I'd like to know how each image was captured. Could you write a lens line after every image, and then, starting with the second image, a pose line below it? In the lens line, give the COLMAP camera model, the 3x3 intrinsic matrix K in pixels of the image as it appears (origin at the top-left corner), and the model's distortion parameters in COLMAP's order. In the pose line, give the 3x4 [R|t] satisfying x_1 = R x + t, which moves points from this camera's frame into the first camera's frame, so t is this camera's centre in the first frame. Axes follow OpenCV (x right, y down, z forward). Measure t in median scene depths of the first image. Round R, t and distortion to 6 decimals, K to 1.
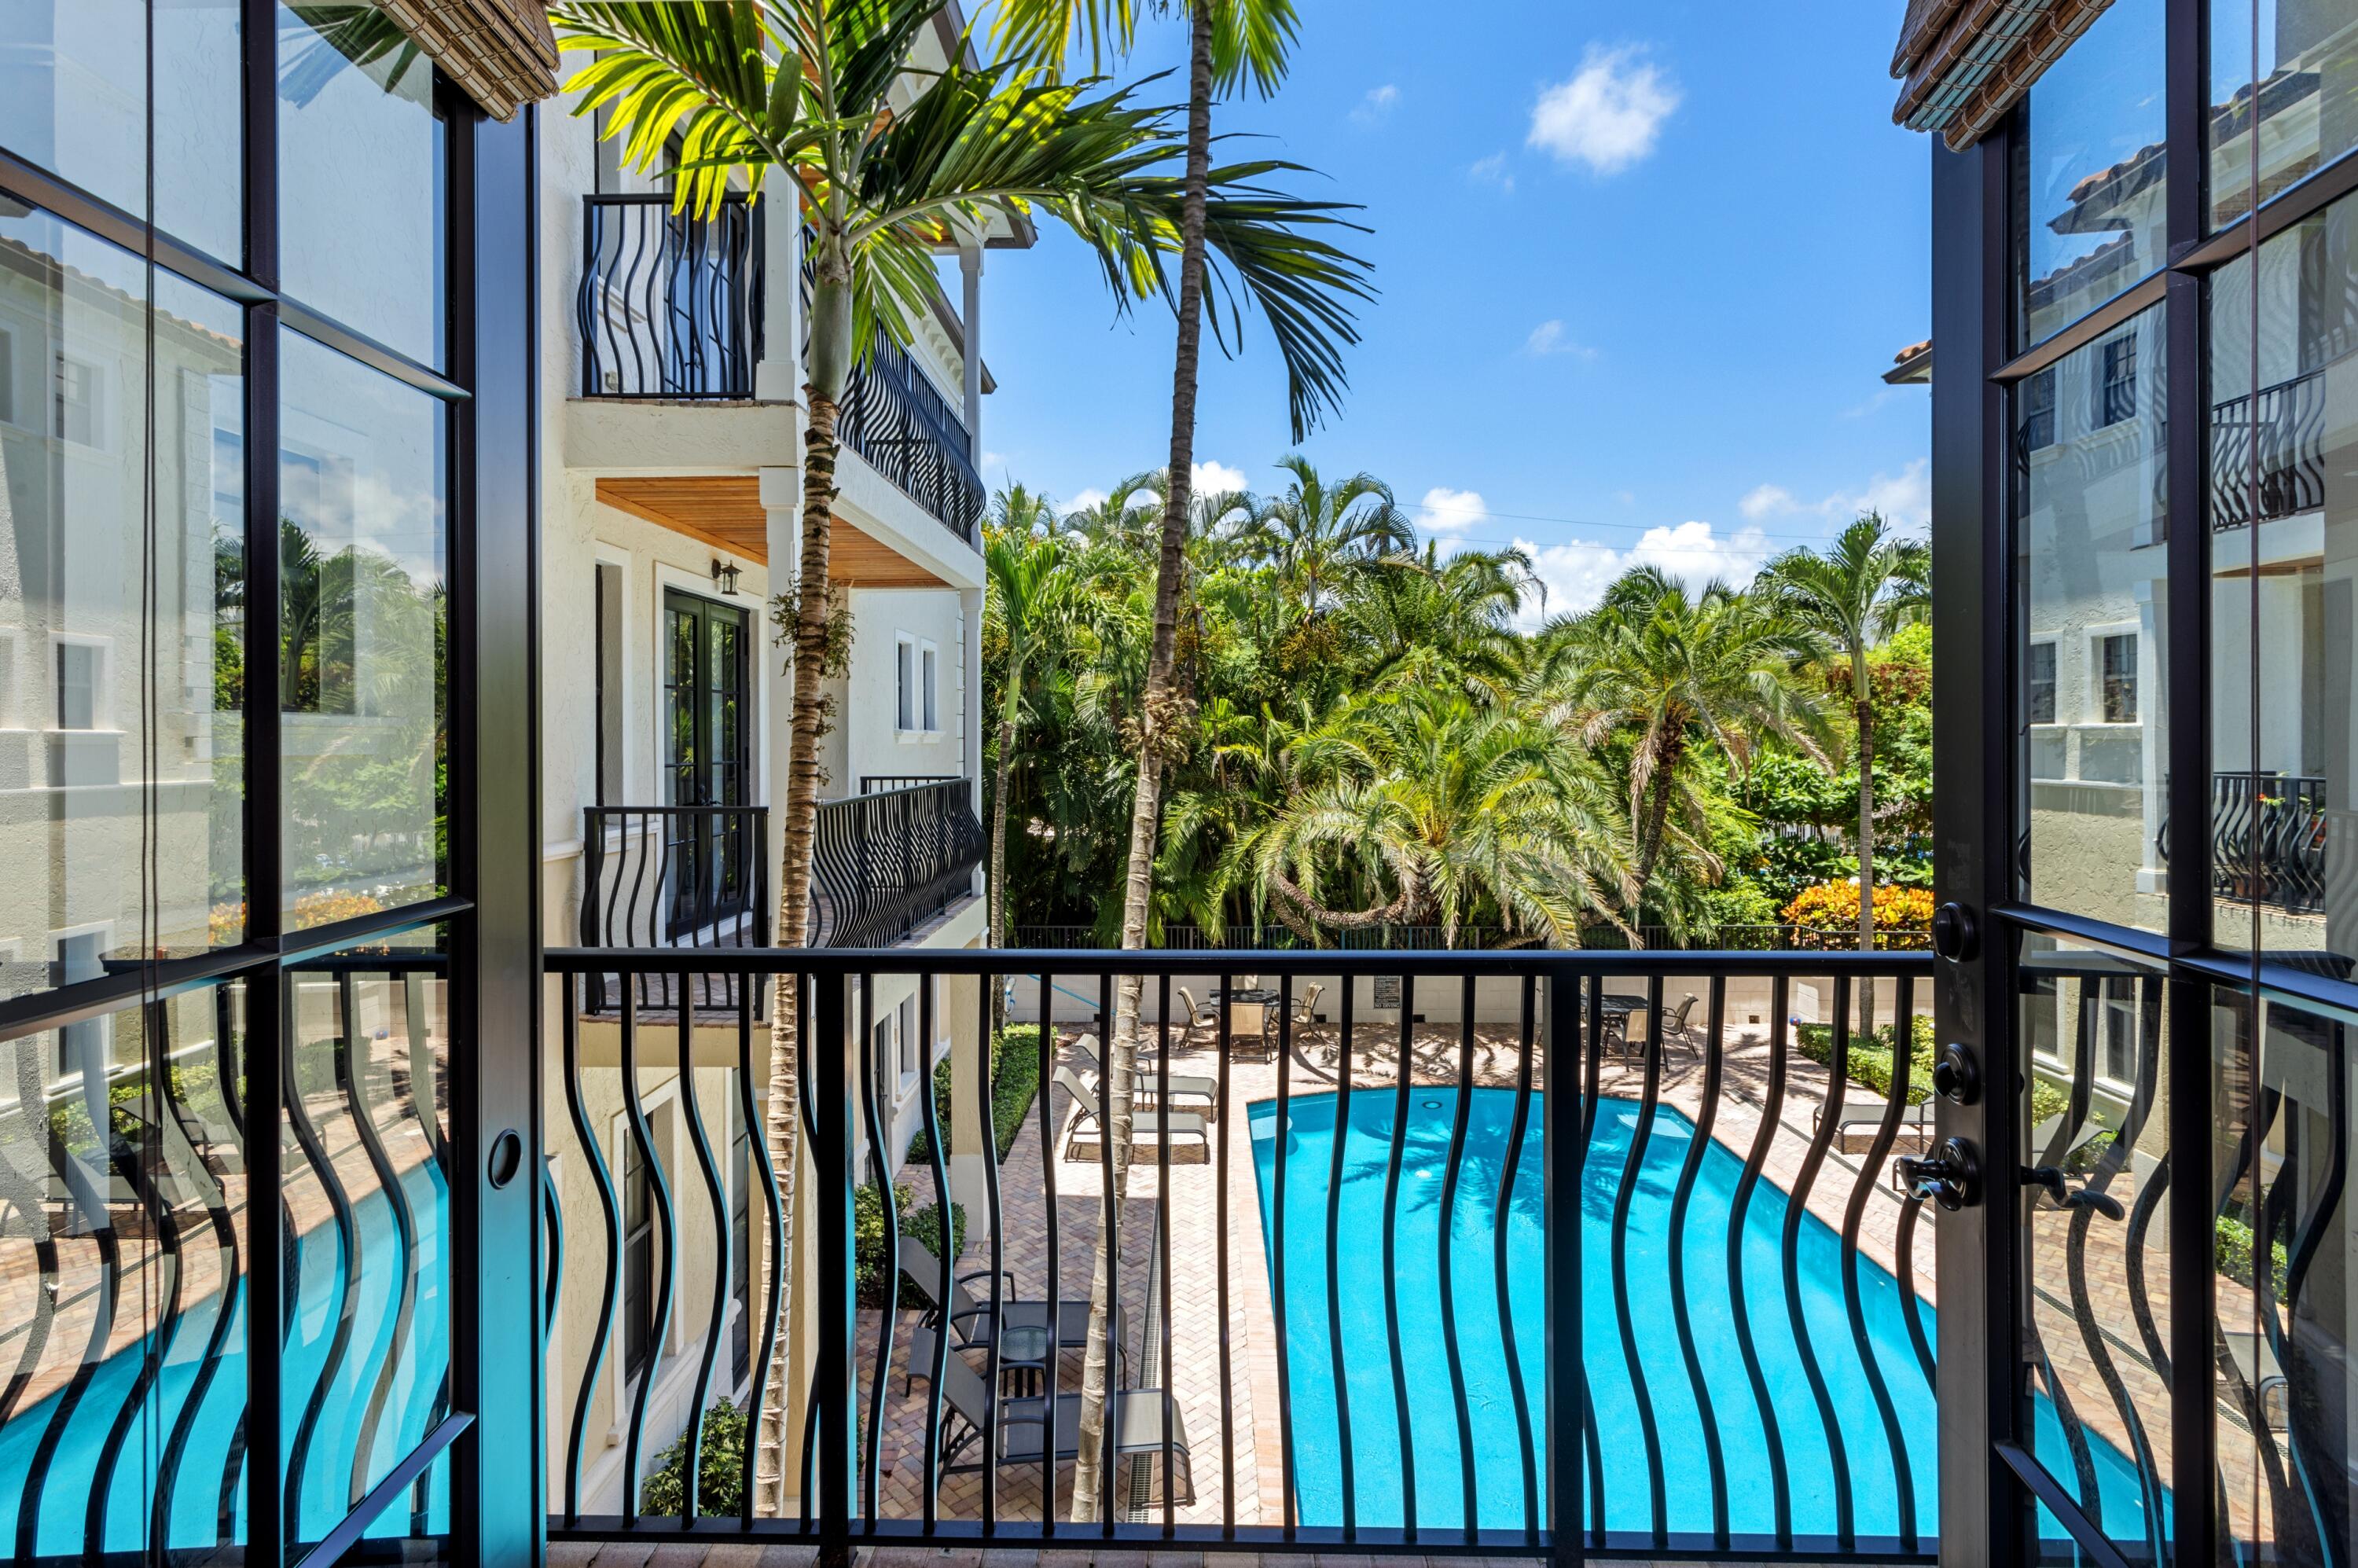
lens RADIAL K [[1141.6, 0, 1134.7], [0, 1141.6, 735.4], [0, 0, 1]] dist [0.001637, 0.000401]
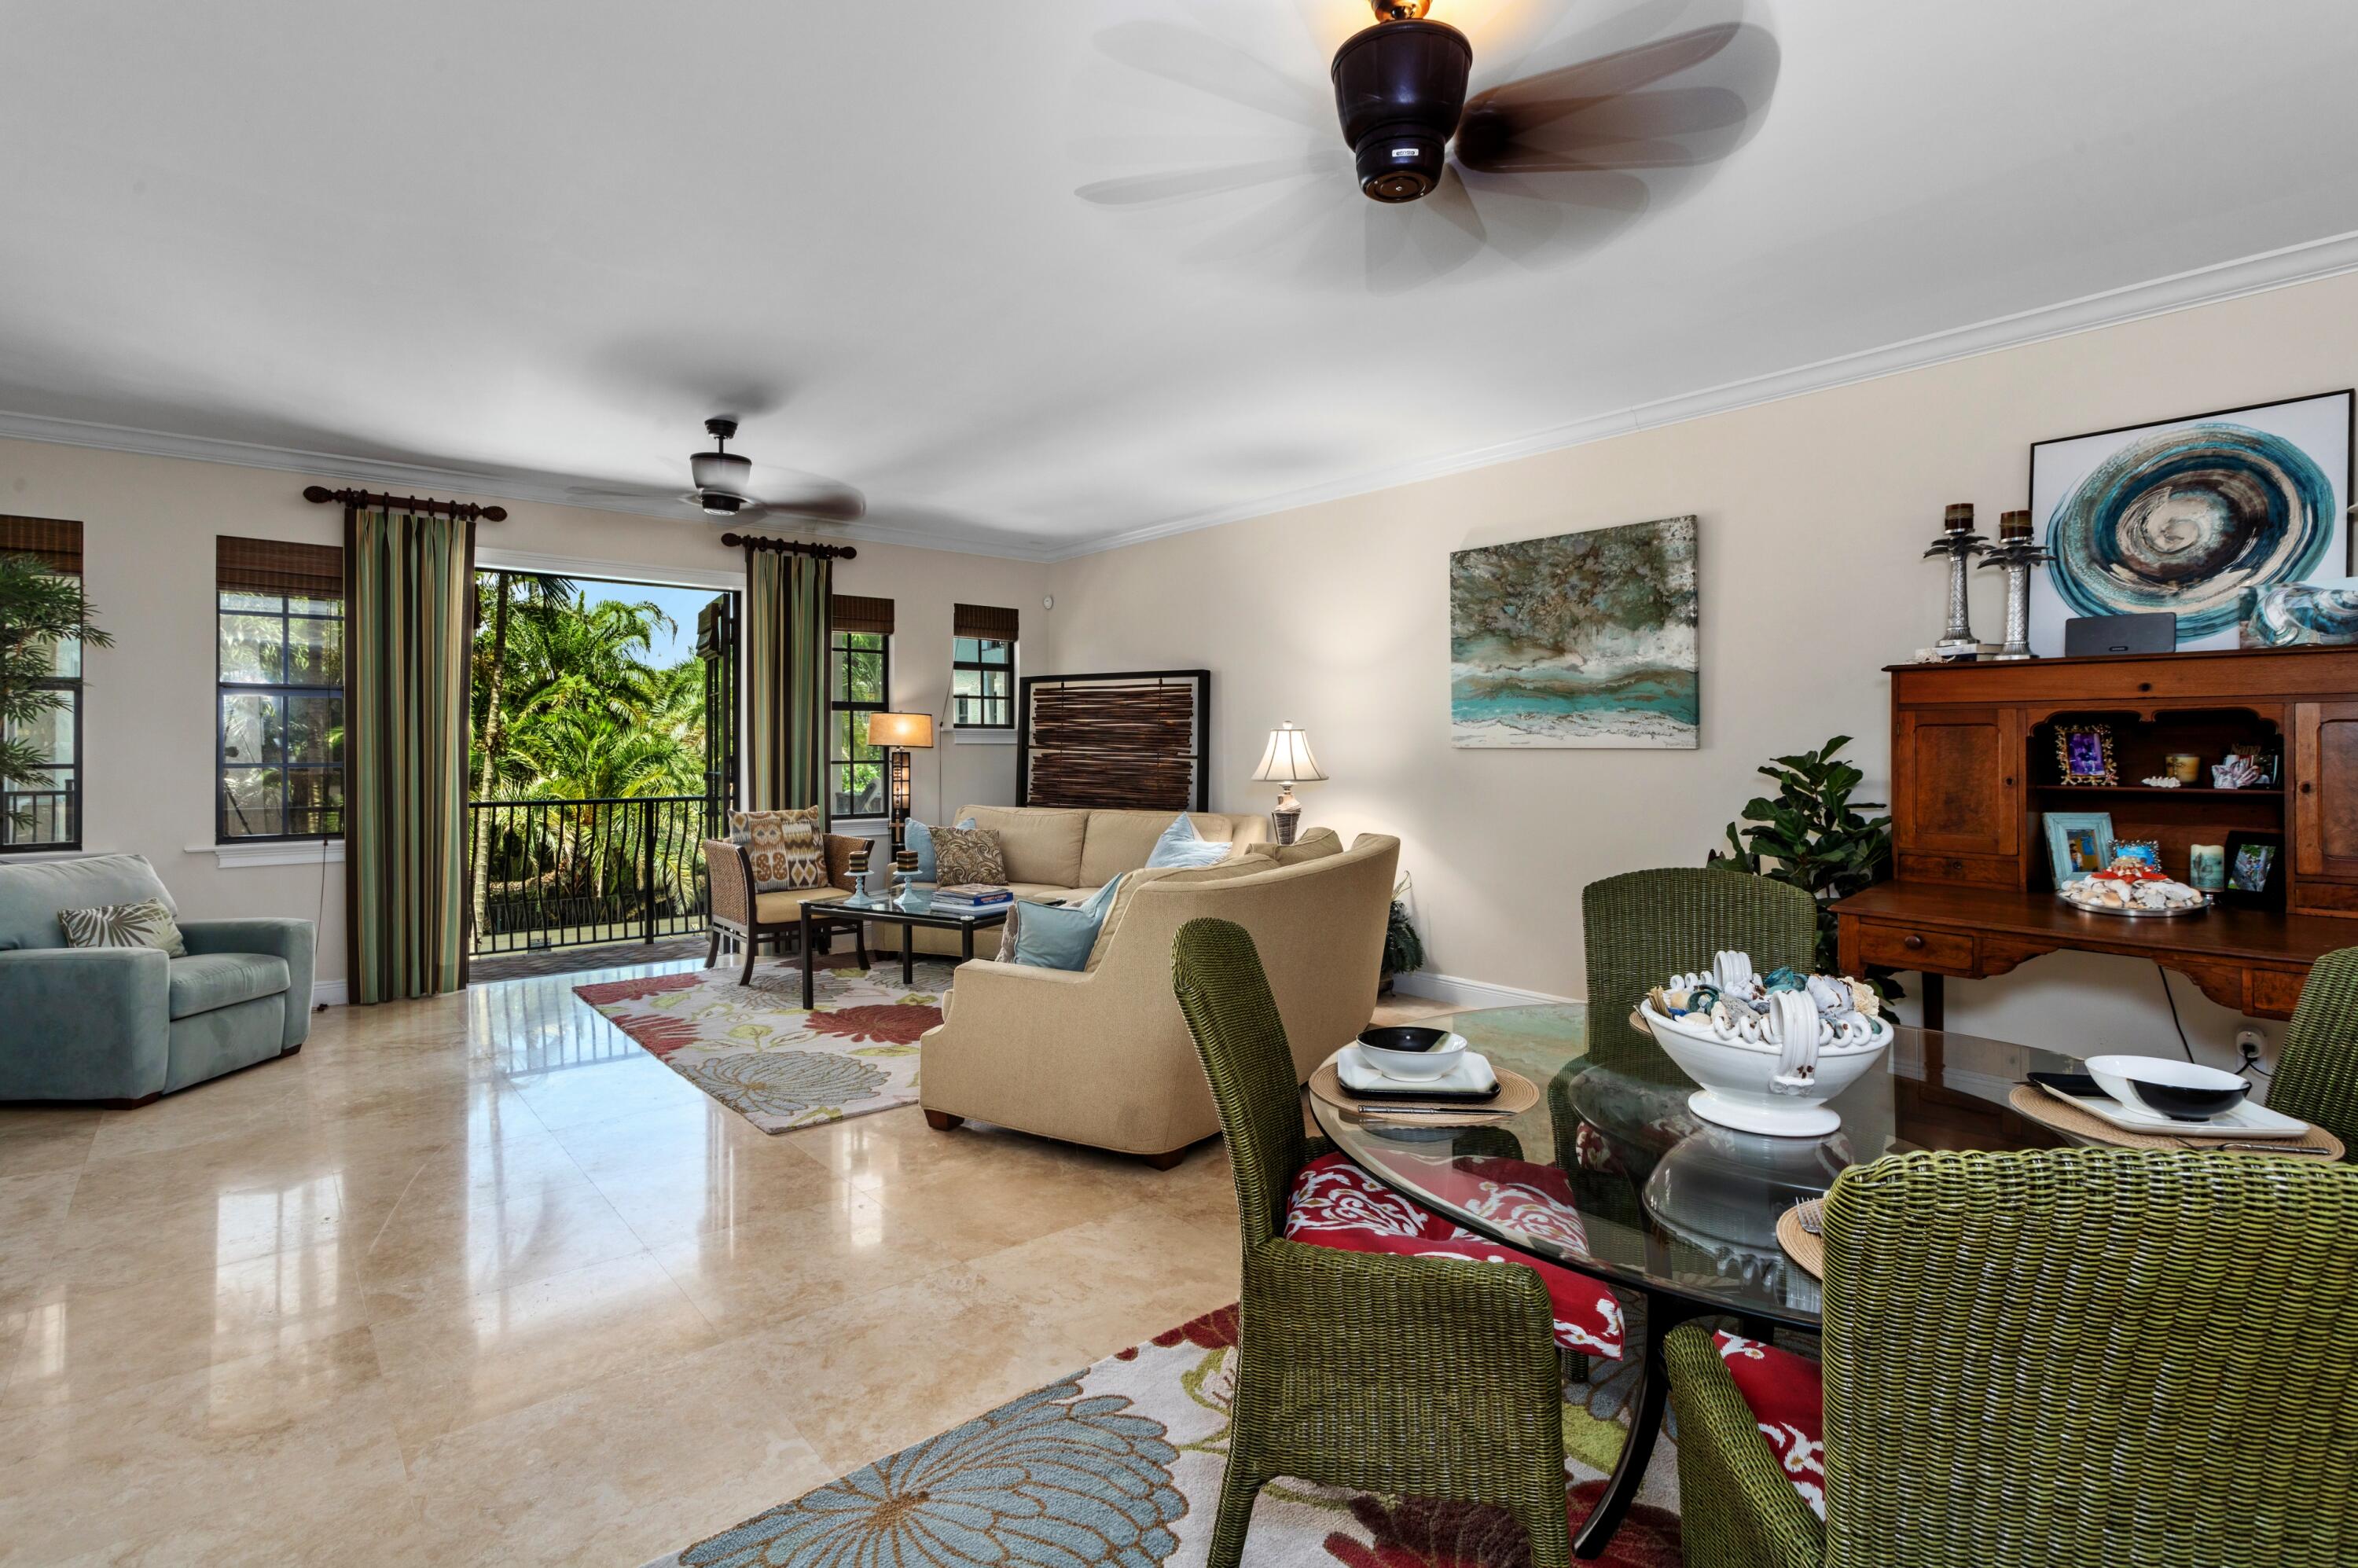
lens RADIAL K [[1146.5, 0, 1171.6], [0, 1146.5, 753.7], [0, 0, 1]] dist [0.000930, 0.001877]
pose [[0.734063, 0.000405, 0.679081, -0.133280], [-0.005391, 0.999972, 0.005230, -0.001013], [-0.679060, -0.007500, 0.734044, -0.414338]]
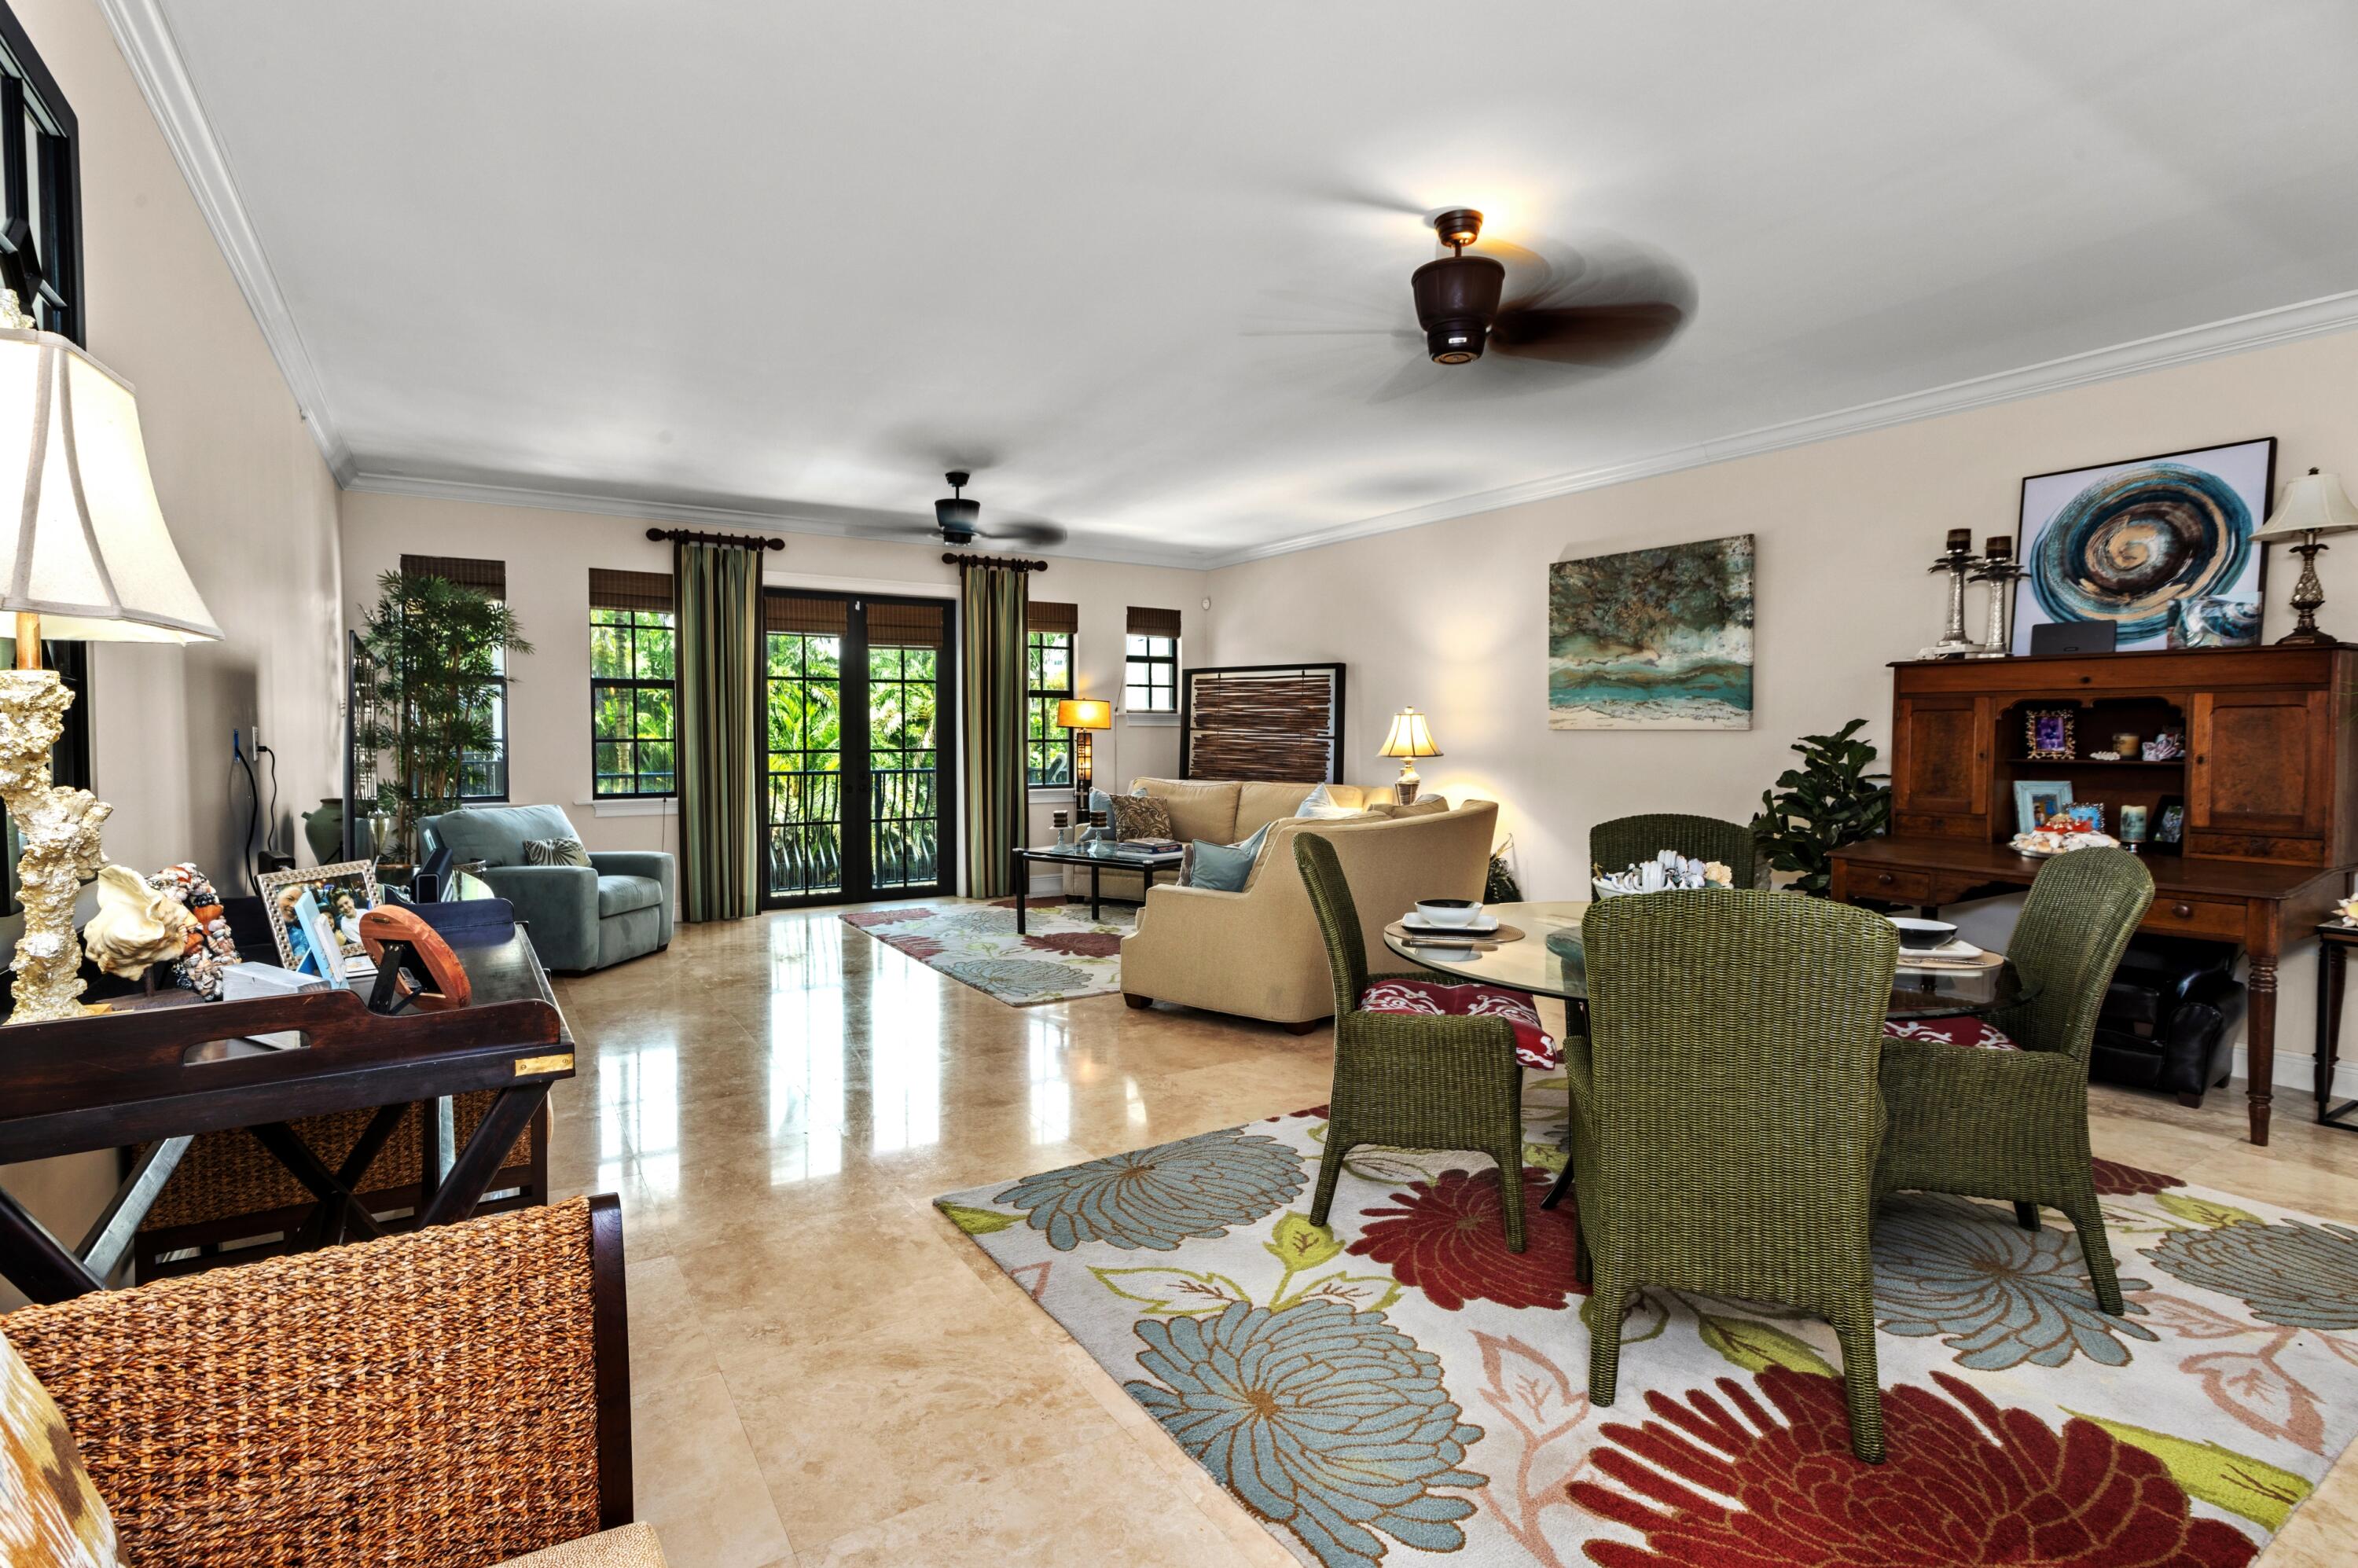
lens RADIAL K [[1123.7, 0, 1179.0], [0, 1123.7, 784.0], [0, 0, 1]] dist [-0.013361, 0.013328]
pose [[0.811396, -0.021068, 0.584117, -0.180687], [-0.007560, 0.998888, 0.046531, 0.000424], [-0.584448, -0.042171, 0.810335, -0.469112]]
